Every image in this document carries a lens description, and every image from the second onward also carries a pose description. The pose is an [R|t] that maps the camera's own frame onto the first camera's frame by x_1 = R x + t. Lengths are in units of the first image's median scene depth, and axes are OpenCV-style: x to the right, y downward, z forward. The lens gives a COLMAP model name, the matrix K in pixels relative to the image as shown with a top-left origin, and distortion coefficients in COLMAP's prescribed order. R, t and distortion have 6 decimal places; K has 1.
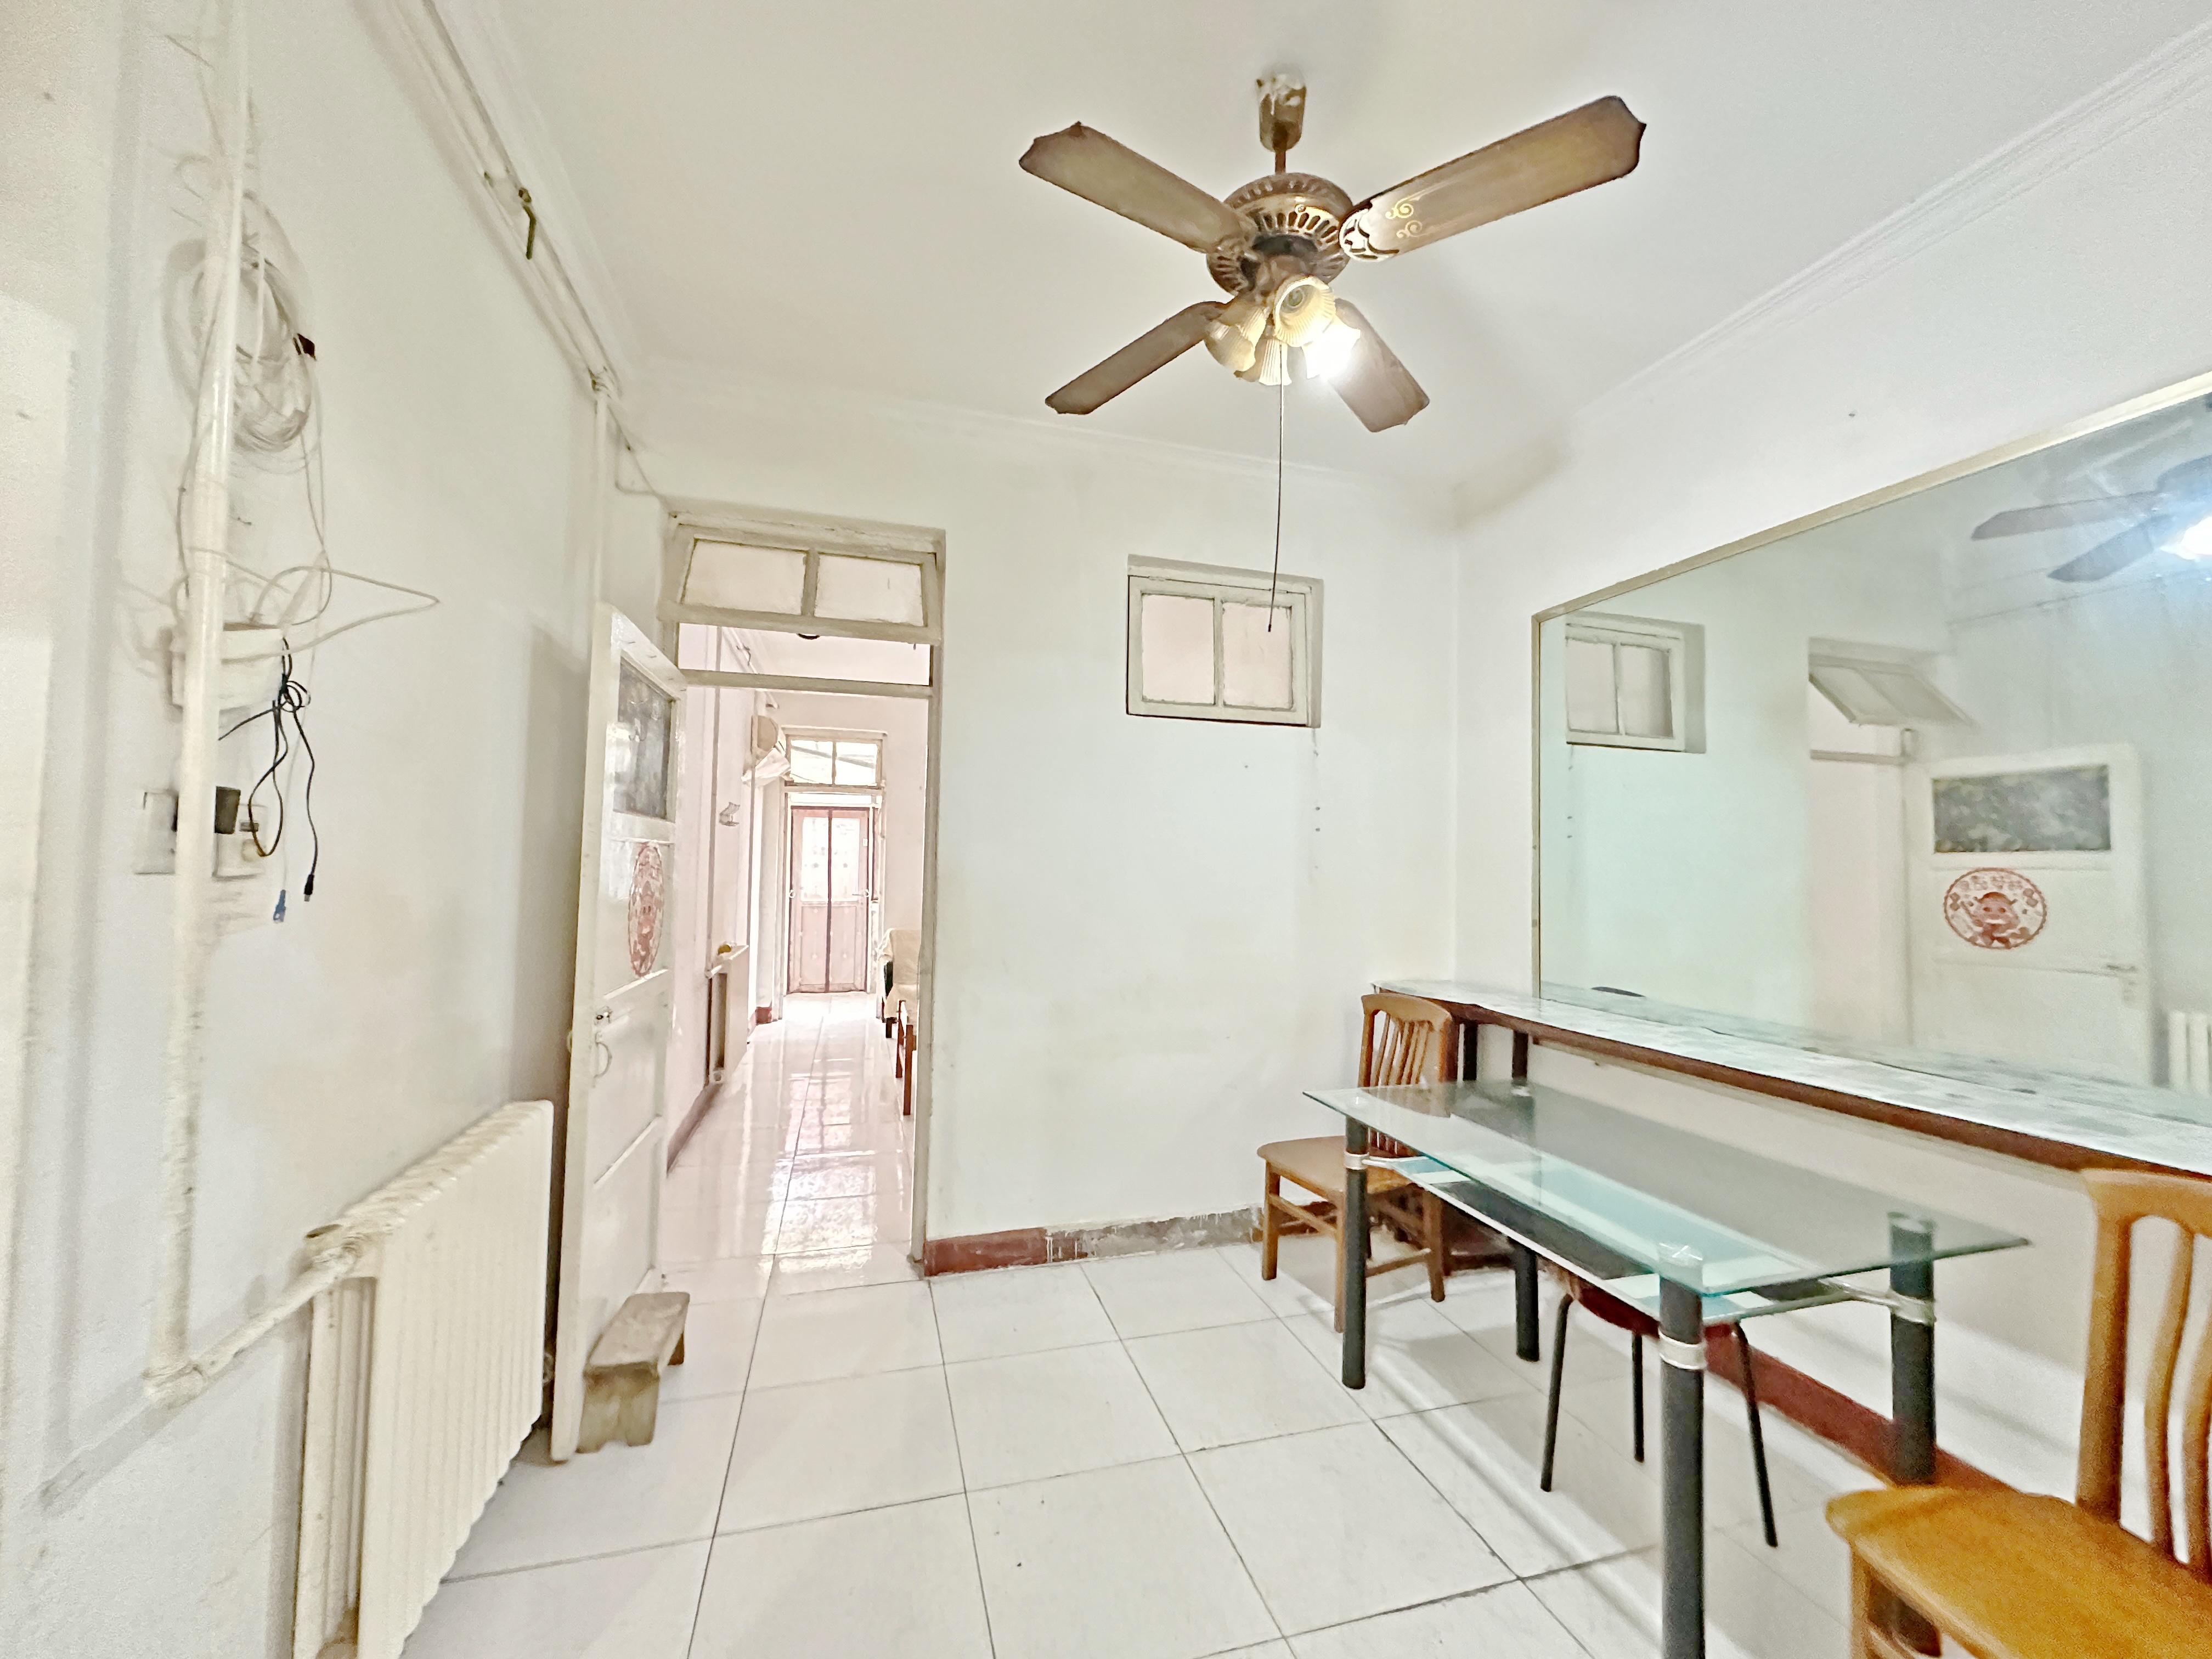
lens RADIAL K [[875.9, 0, 1107.1], [0, 875.9, 830.4], [0, 0, 1]] dist [0.000598, -0.000089]
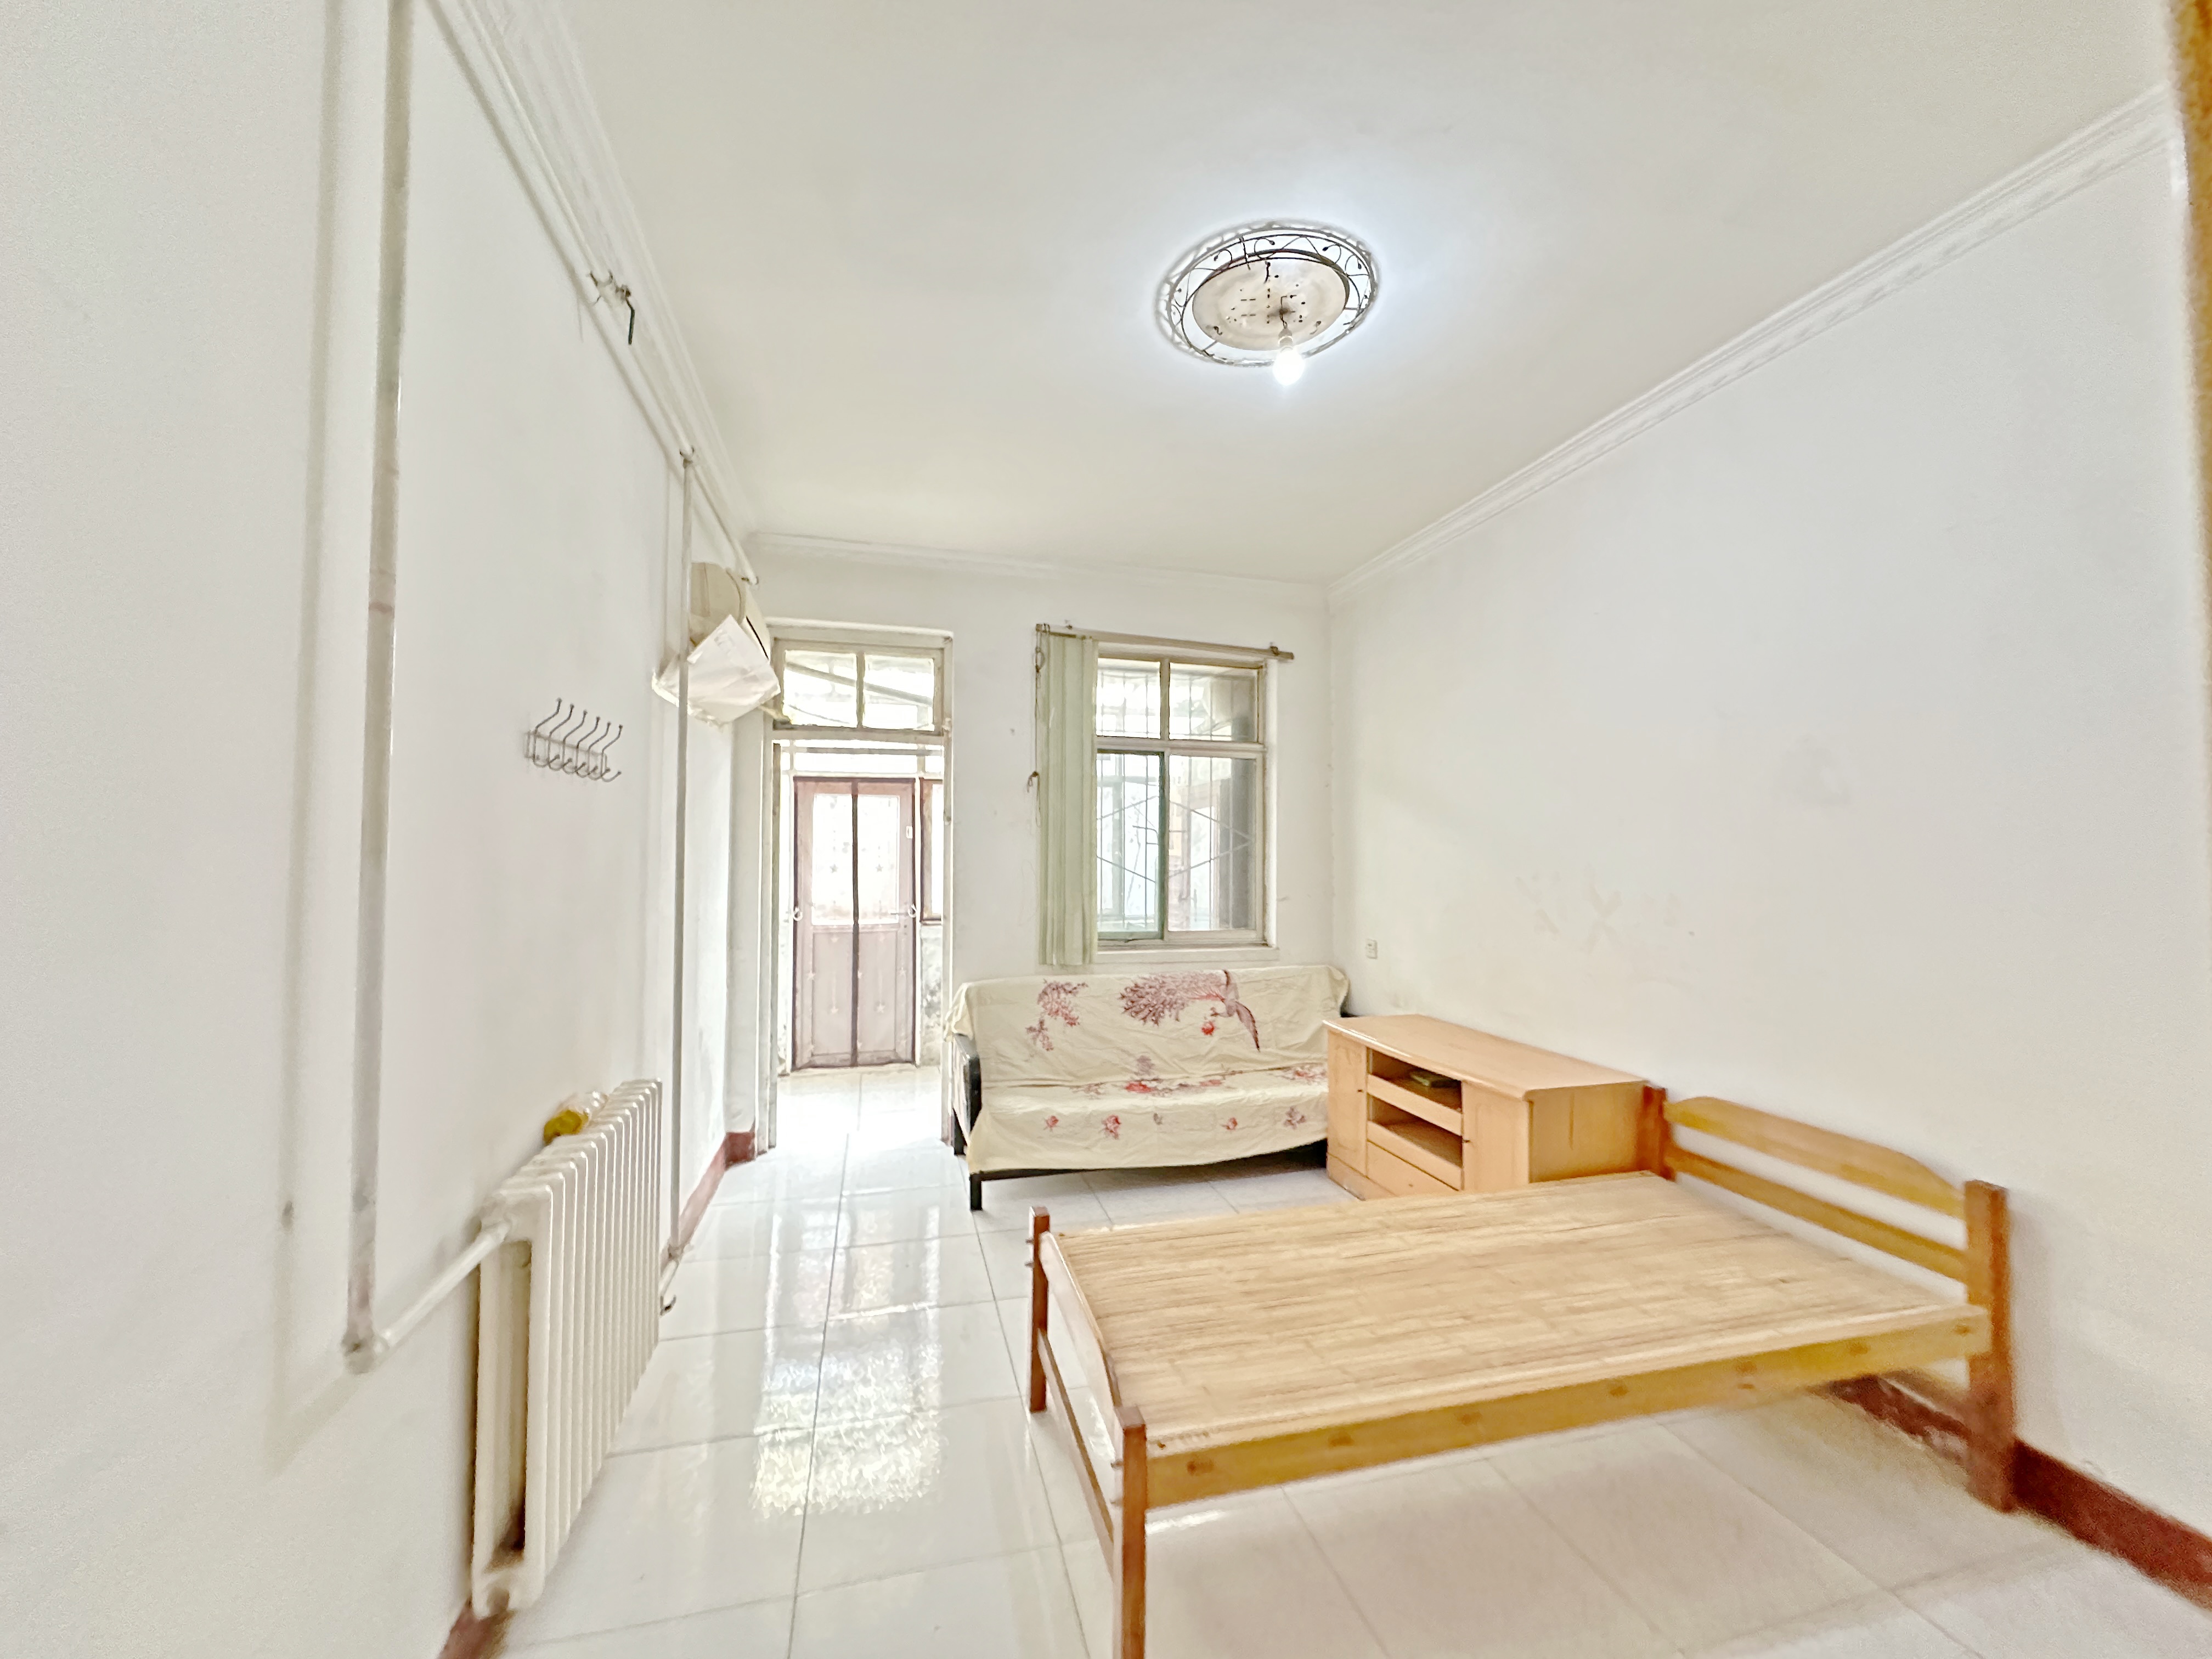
lens RADIAL K [[875.9, 0, 1109.7], [0, 875.9, 833.7], [0, 0, 1]] dist [0.000598, -0.000089]
pose [[0.999667, -0.011439, -0.023136, -0.133052], [0.011707, 0.999866, 0.011465, 0.010338], [0.023001, -0.011732, 0.999667, 0.419179]]
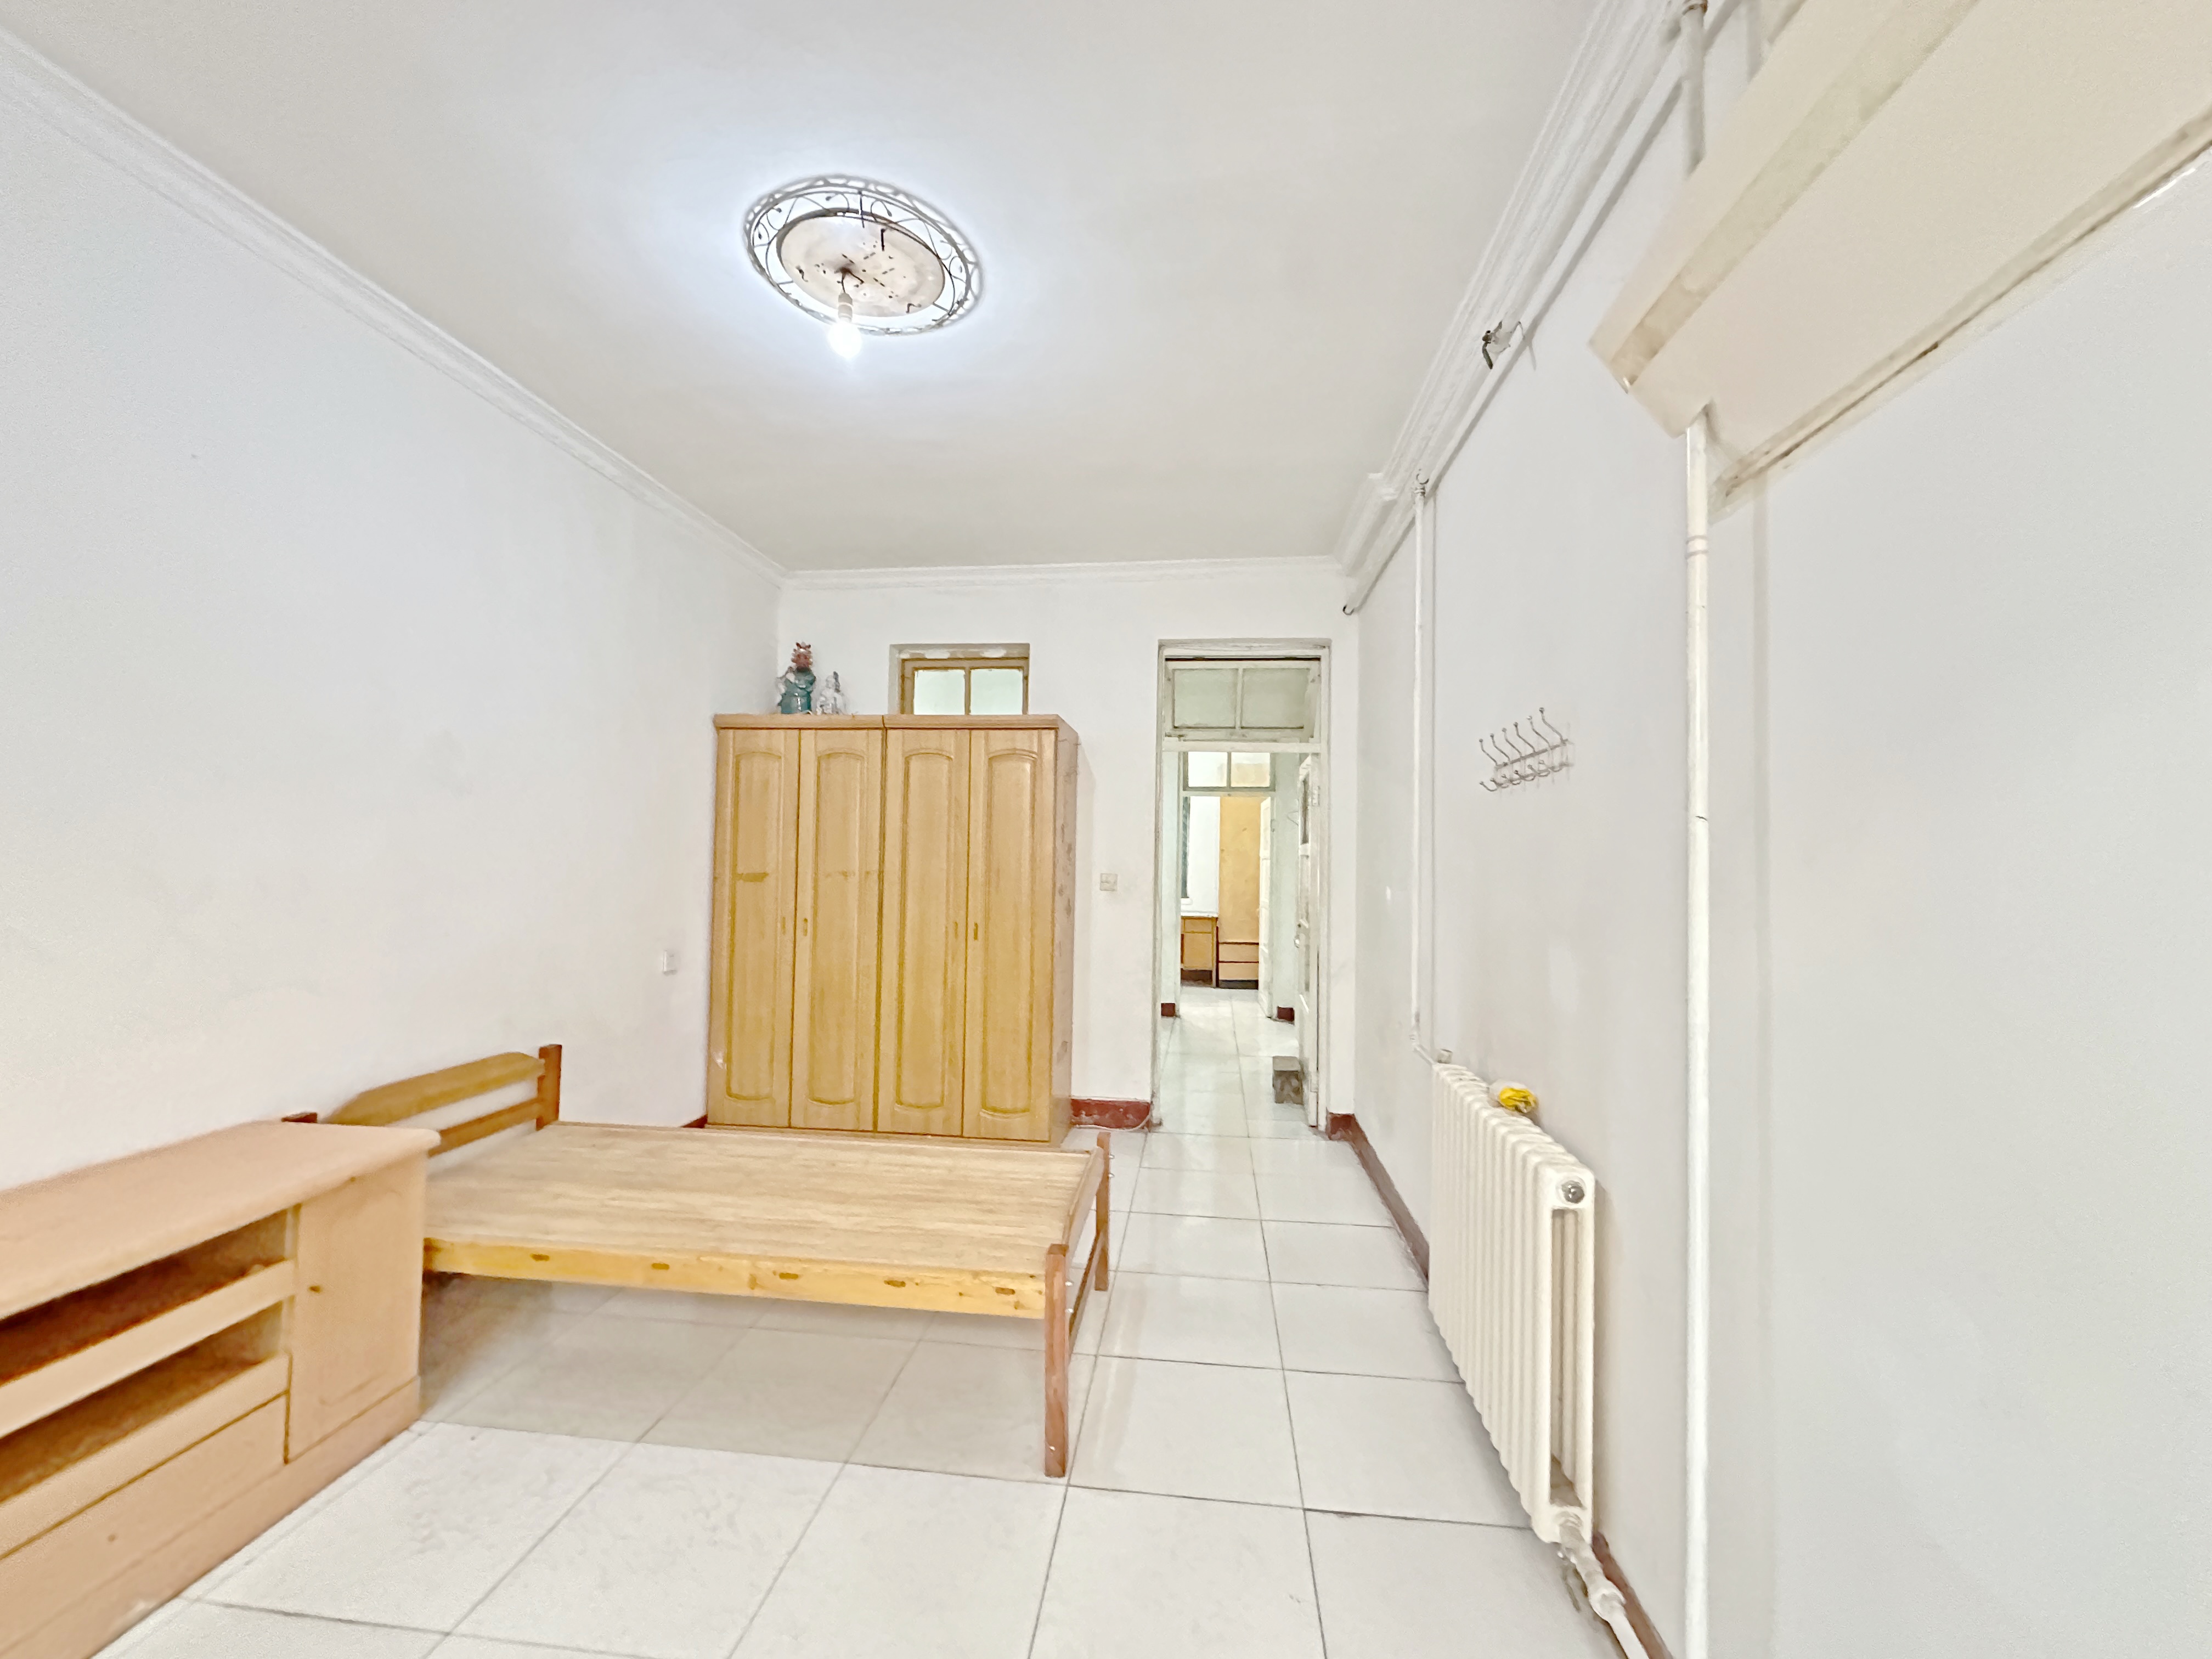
lens RADIAL K [[875.9, 0, 1112.3], [0, 875.9, 831.7], [0, 0, 1]] dist [0.000598, -0.000089]
pose [[-0.922661, -0.017991, 0.385192, -0.318291], [-0.046083, 0.996897, -0.063824, 0.039968], [-0.382849, -0.076639, -0.920627, 1.107303]]
